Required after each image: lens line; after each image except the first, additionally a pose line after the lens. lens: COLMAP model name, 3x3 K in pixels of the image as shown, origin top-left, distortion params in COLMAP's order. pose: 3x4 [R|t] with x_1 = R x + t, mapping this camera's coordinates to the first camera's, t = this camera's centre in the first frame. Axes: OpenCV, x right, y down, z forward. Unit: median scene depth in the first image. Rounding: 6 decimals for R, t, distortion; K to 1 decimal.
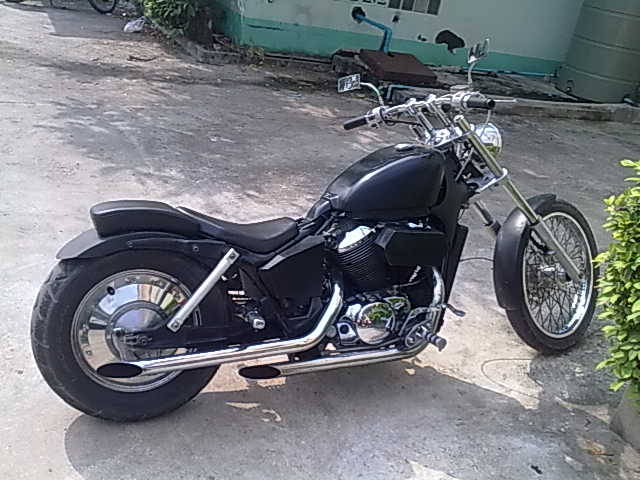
lens RADIAL K [[664.0, 0, 320.0], [0, 664.0, 240.0], [0, 0, 1]] dist [-0.009487, -0.017112]
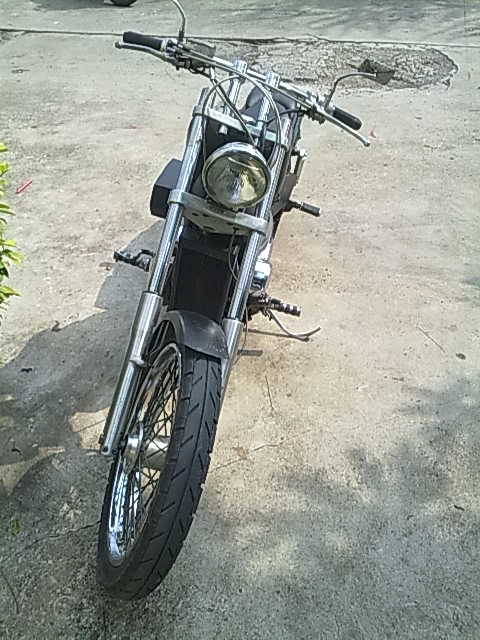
lens RADIAL K [[649.9, 0, 240.0], [0, 649.9, 320.0], [0, 0, 1]] dist [0.000284, -0.022046]
pose [[-0.565406, 0.367175, -0.738578, 0.859538], [-0.404405, 0.657026, 0.636218, -0.512427], [0.718869, 0.658406, -0.222999, 1.390445]]
